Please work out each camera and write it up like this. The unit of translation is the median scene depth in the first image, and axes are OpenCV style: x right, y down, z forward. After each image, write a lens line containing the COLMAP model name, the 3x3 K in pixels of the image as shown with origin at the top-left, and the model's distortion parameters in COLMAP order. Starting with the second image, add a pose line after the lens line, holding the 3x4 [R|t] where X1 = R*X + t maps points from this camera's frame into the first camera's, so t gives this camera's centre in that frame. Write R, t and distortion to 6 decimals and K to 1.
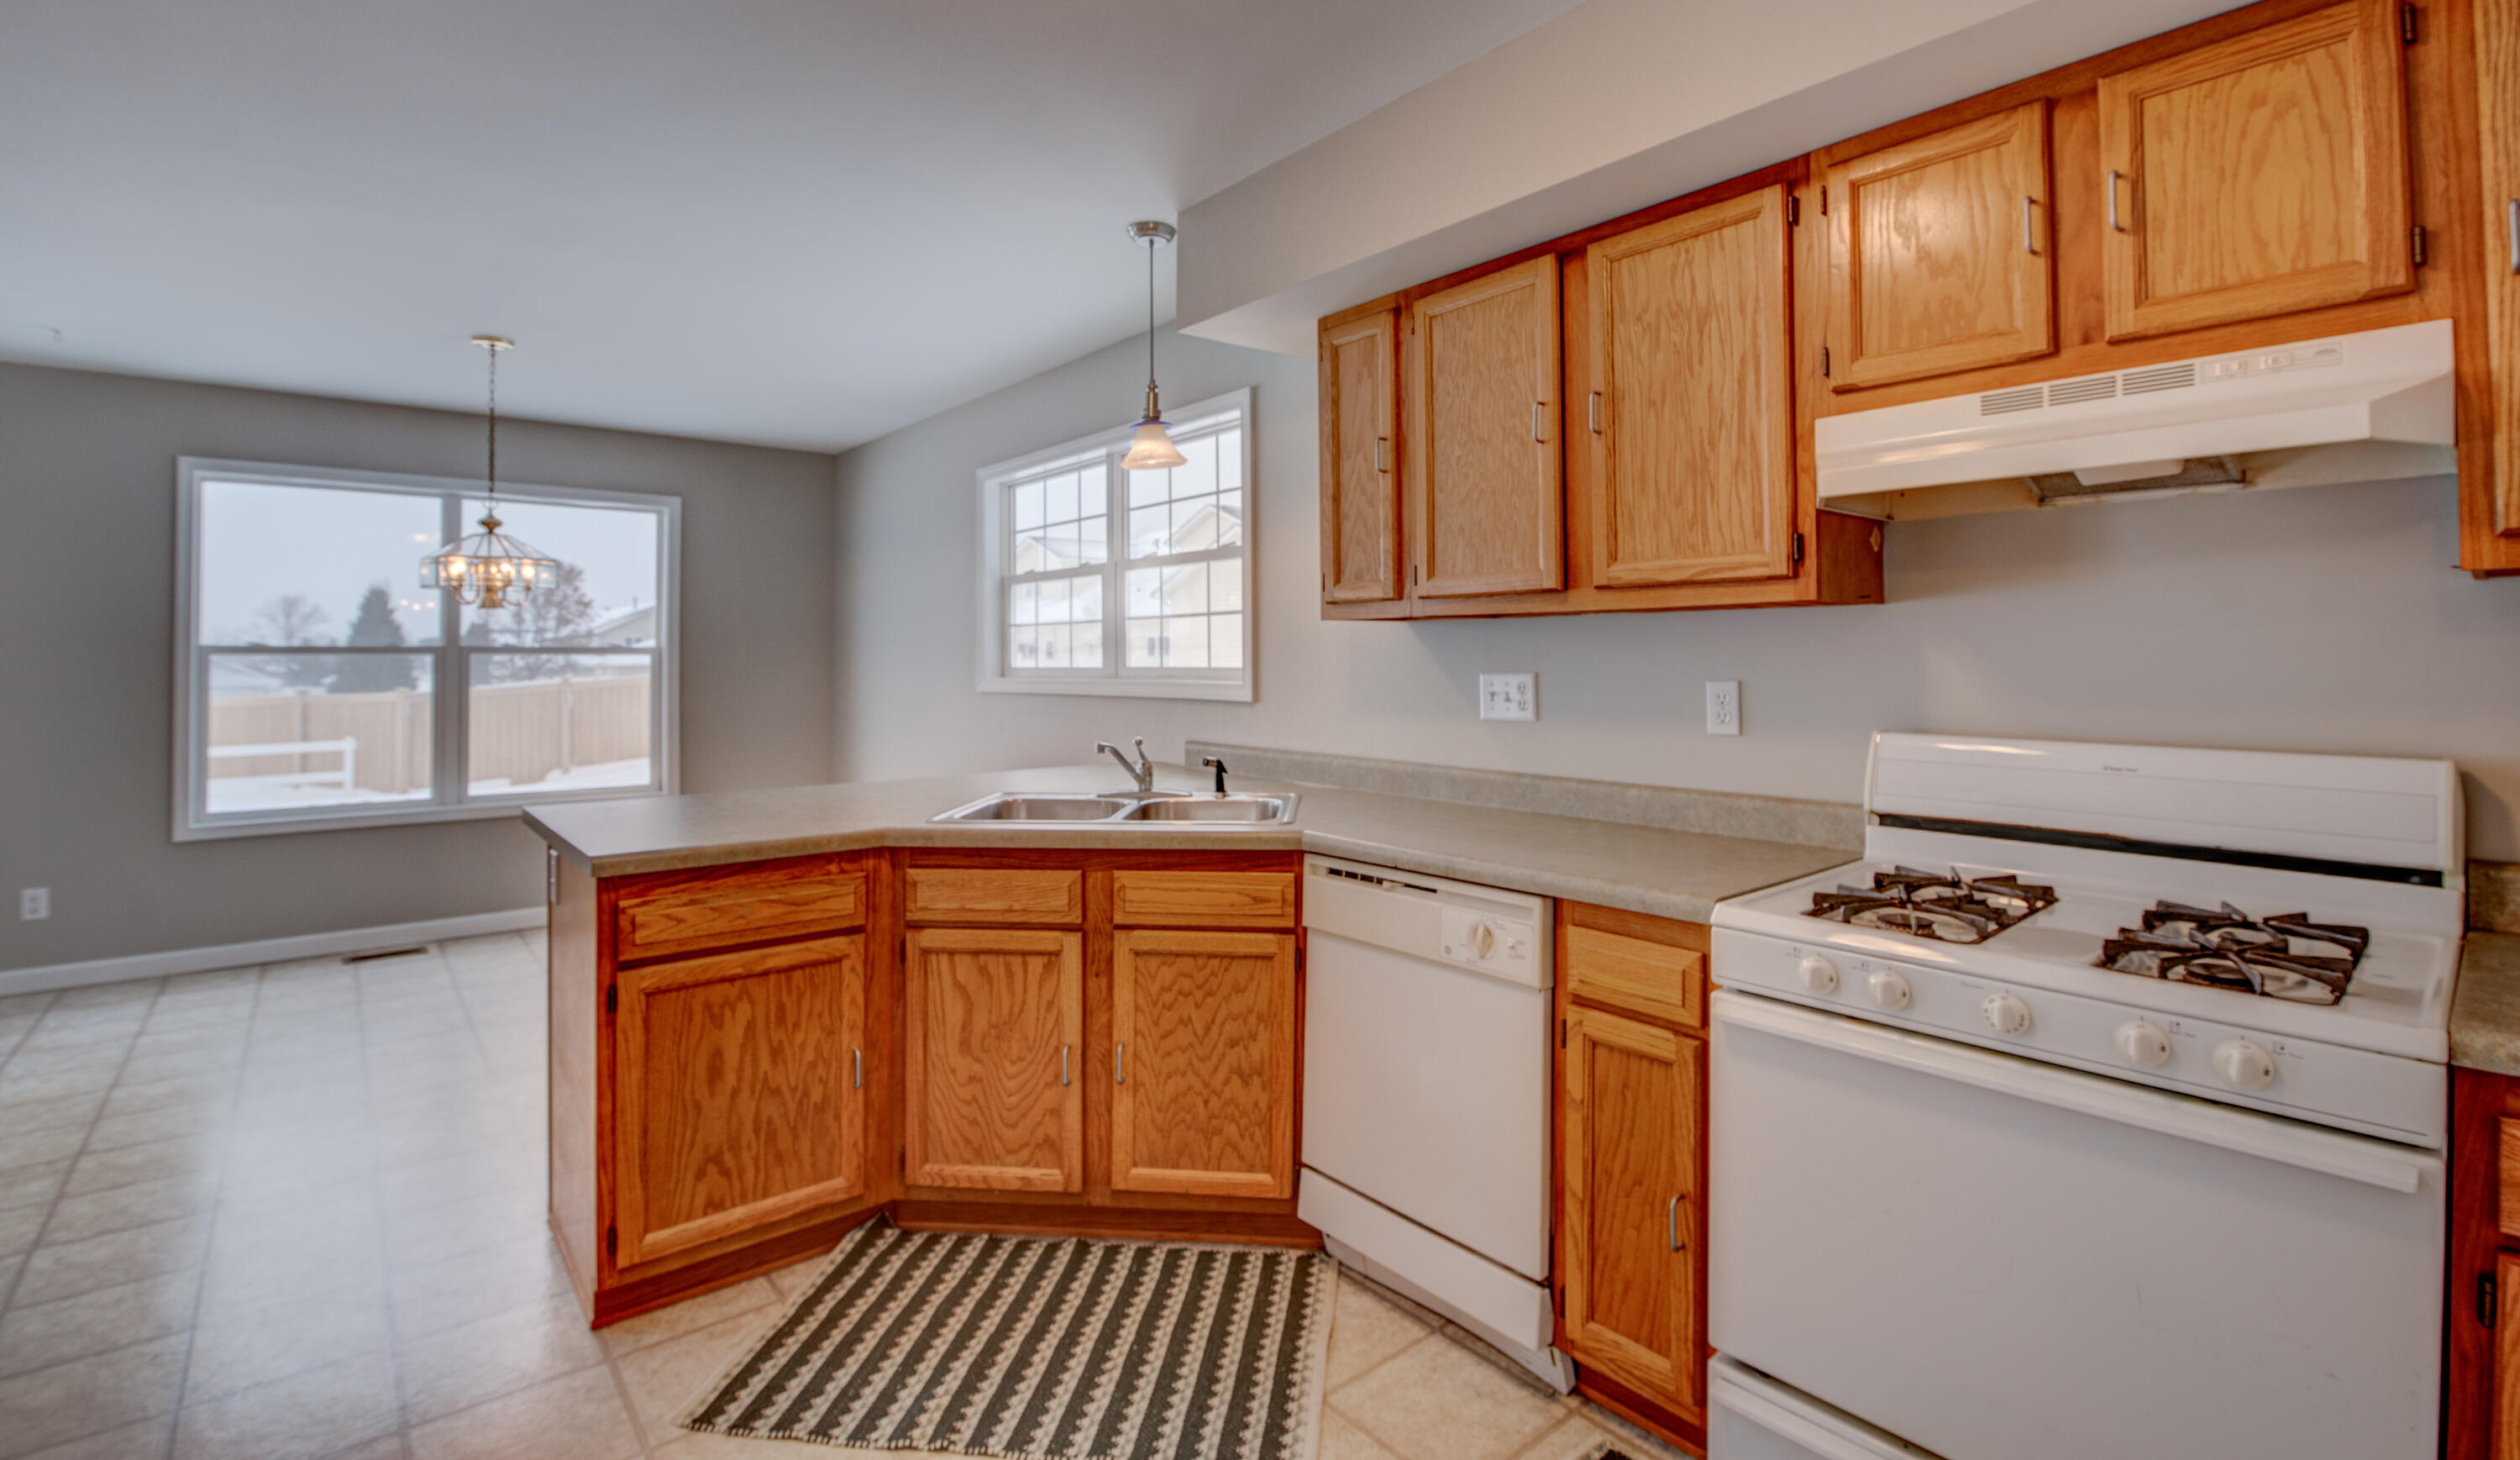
lens RADIAL K [[1108.1, 0, 1268.8], [0, 1108.1, 643.5], [0, 0, 1]] dist [-0.001991, -0.010586]
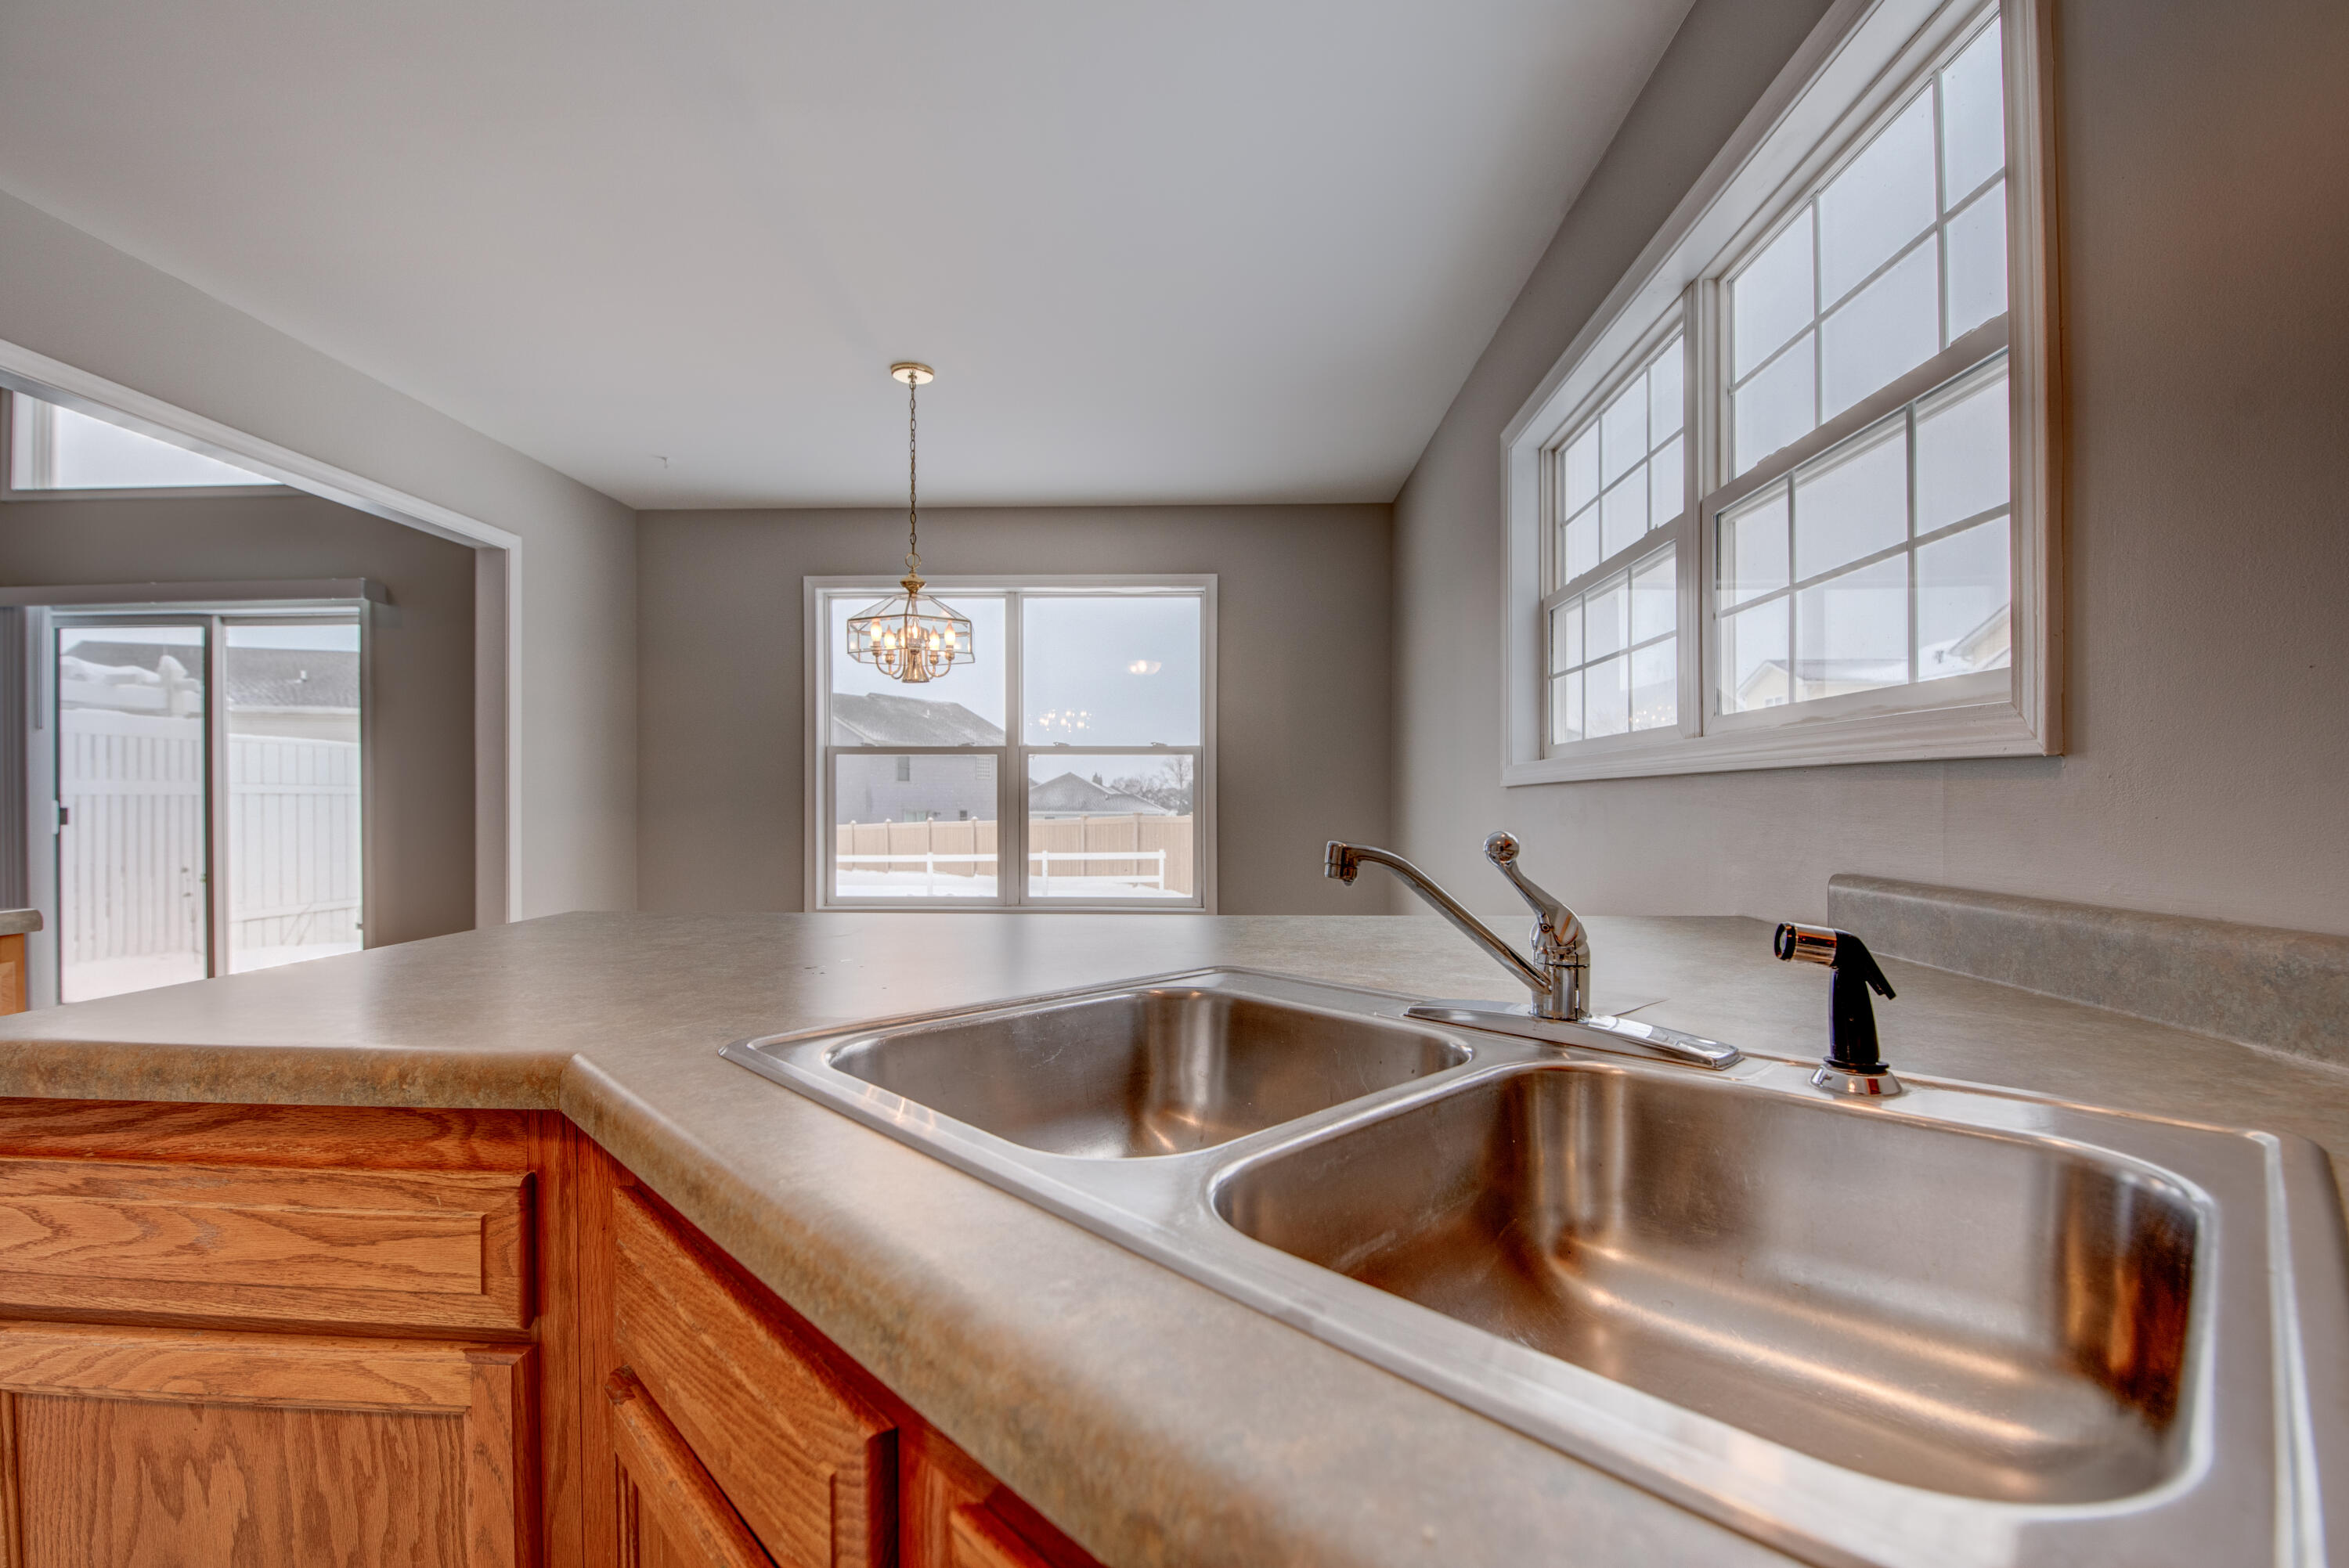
lens RADIAL K [[1032.6, 0, 1181.7], [0, 1032.6, 799.1], [0, 0, 1]] dist [-0.000563, -0.012499]
pose [[0.738552, 0.003131, -0.674189, -0.000600], [0.007004, 0.999900, 0.012316, 0.086769], [0.674160, -0.013818, 0.738456, 0.899710]]
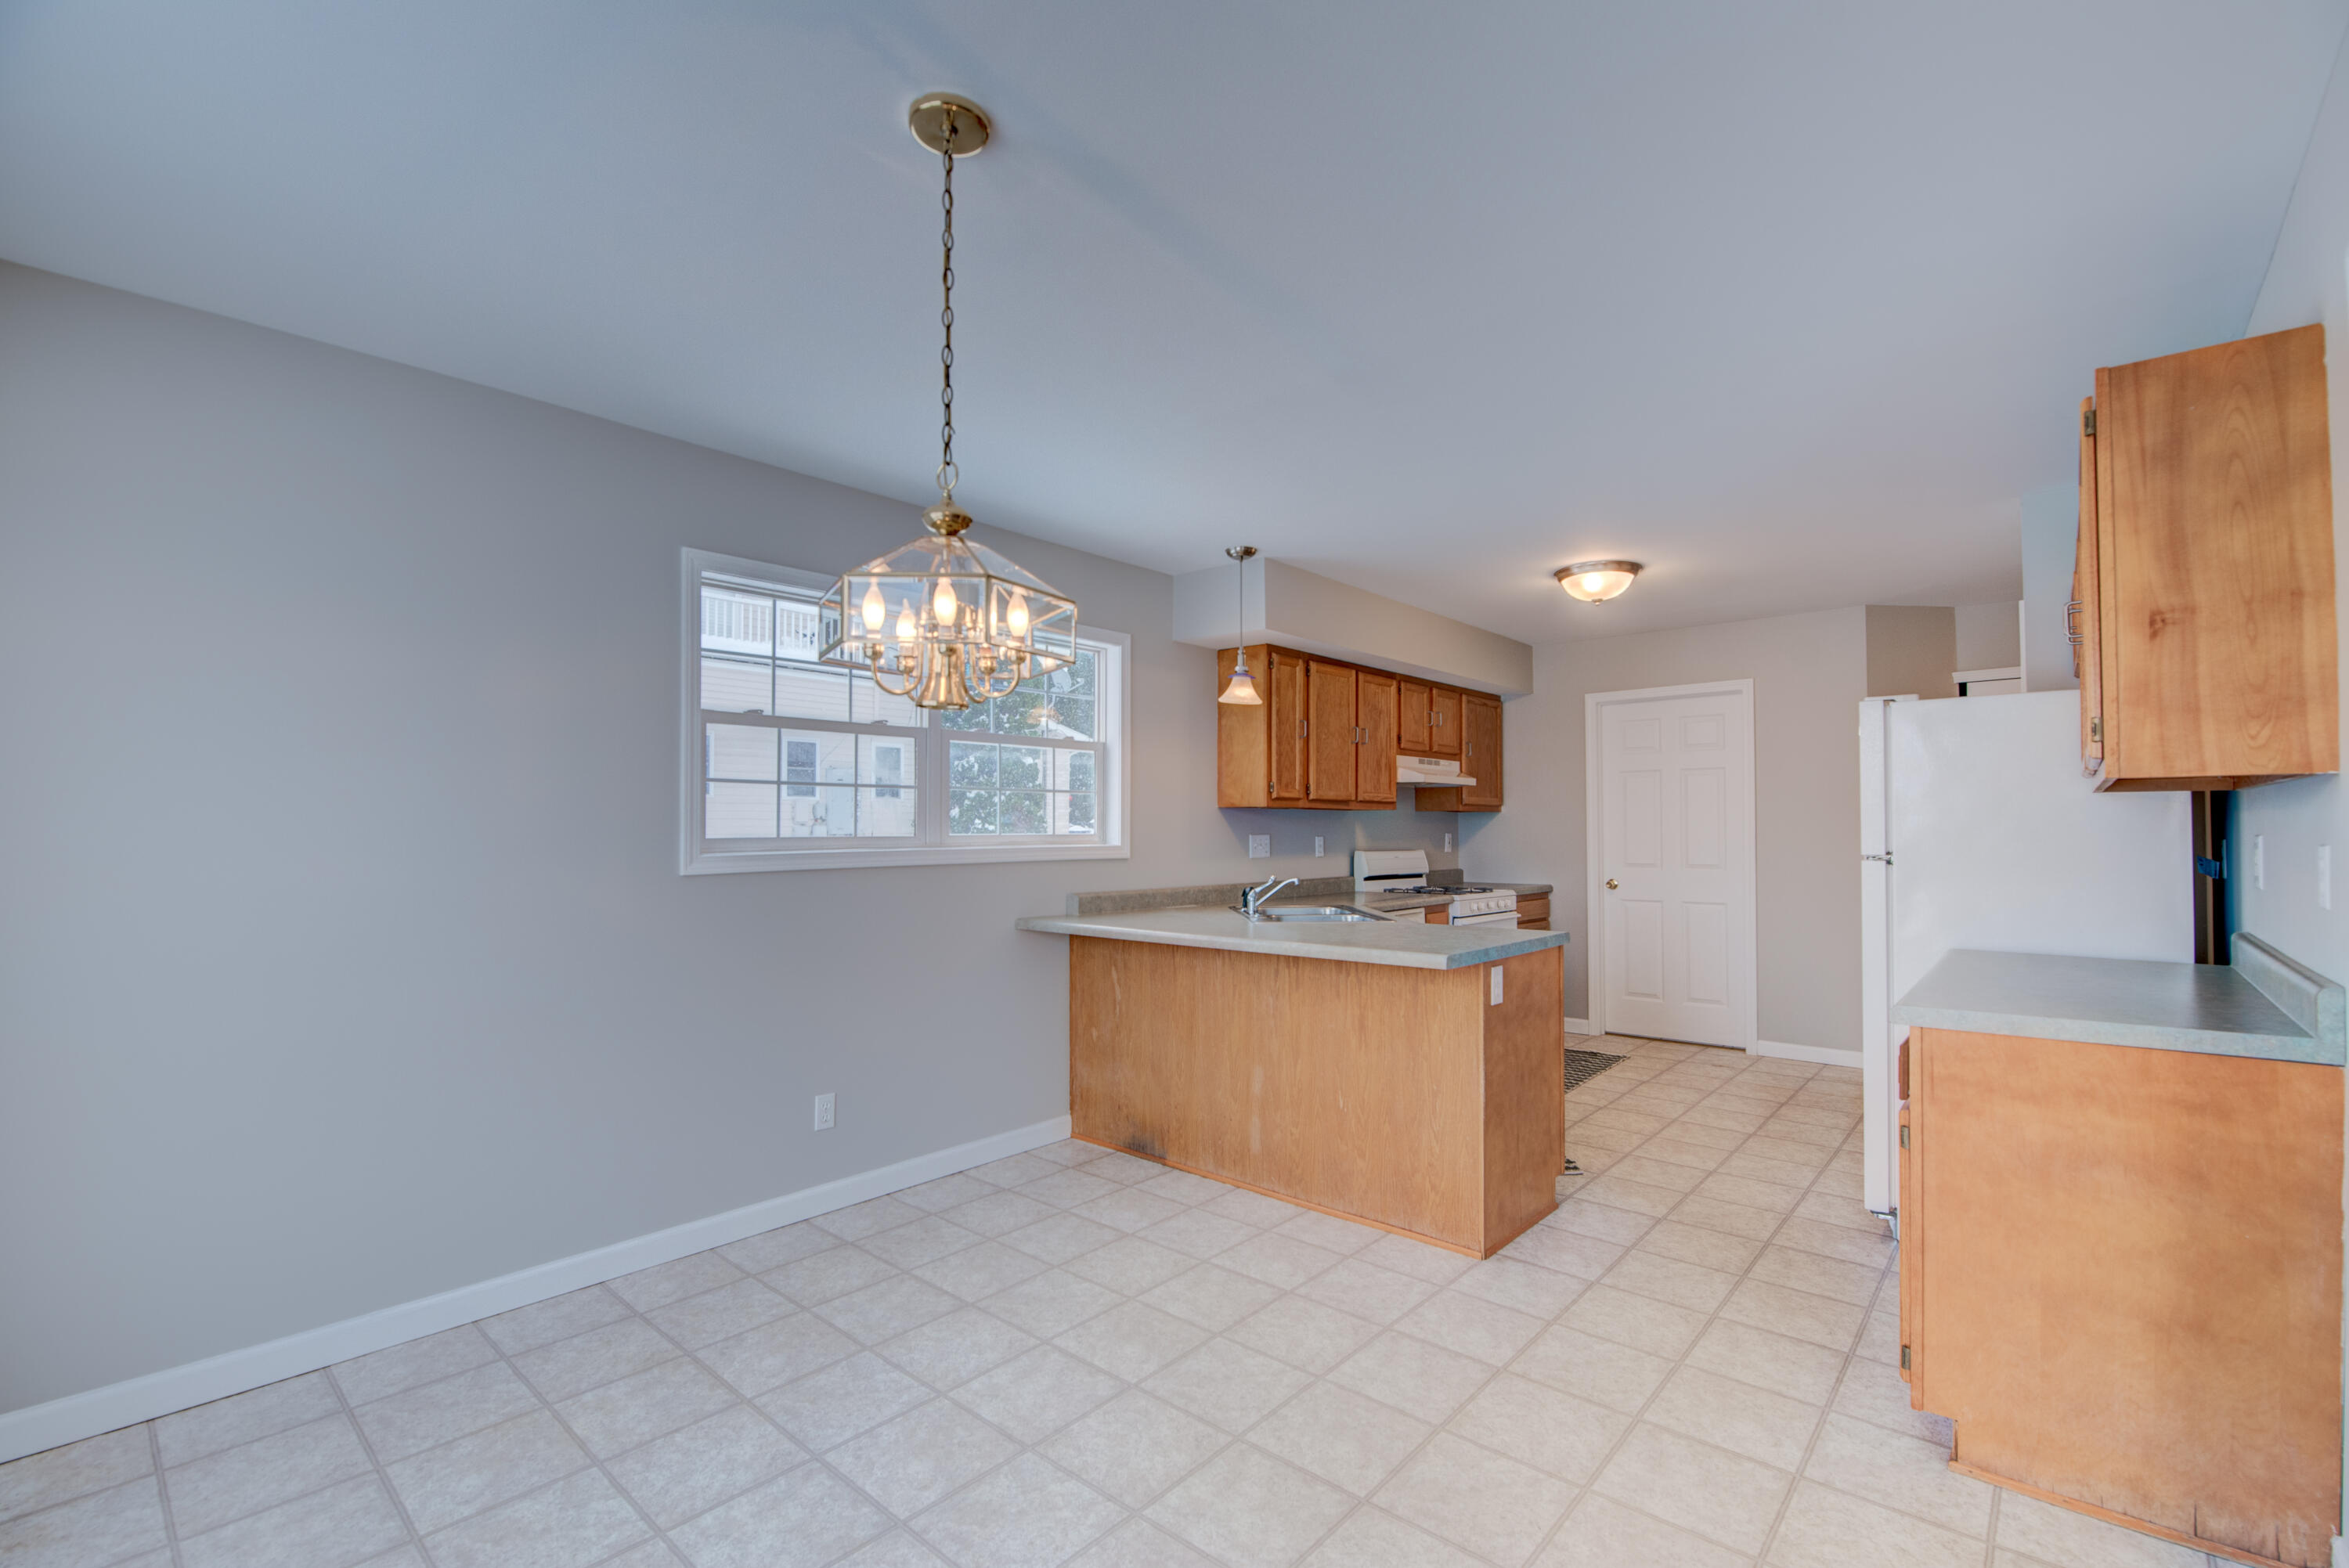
lens RADIAL K [[1012.4, 0, 1186.8], [0, 1012.4, 817.4], [0, 0, 1]] dist [-0.002021, -0.009811]
pose [[-0.140798, 0.014609, 0.989931, -1.883589], [-0.011255, 0.999803, -0.016356, 0.030663], [-0.989974, -0.013445, -0.140606, 1.601892]]
